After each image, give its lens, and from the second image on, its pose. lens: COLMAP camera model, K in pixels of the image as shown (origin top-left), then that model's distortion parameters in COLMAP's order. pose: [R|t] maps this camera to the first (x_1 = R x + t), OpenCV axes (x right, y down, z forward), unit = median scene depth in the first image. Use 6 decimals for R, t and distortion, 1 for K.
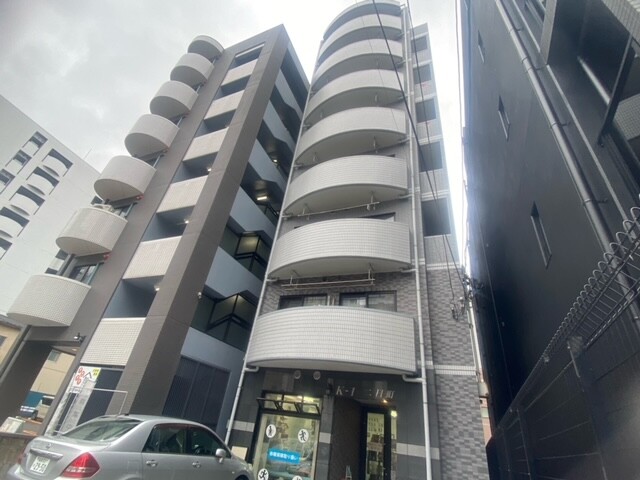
lens RADIAL K [[313.4, 0, 320.0], [0, 313.4, 240.0], [0, 0, 1]] dist [-0.000208, -0.012669]
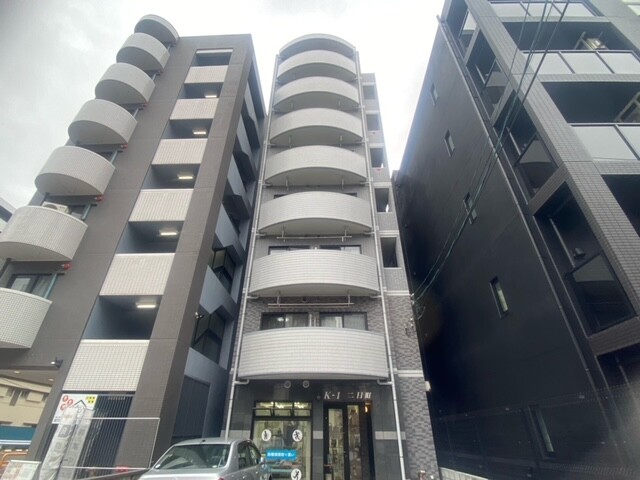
lens RADIAL K [[313.4, 0, 320.0], [0, 313.4, 240.0], [0, 0, 1]] dist [-0.000208, -0.012669]
pose [[0.927259, 0.087841, 0.363970, -0.446073], [-0.099334, 0.994970, 0.012938, -0.135812], [-0.361003, -0.048151, 0.931321, -0.104926]]
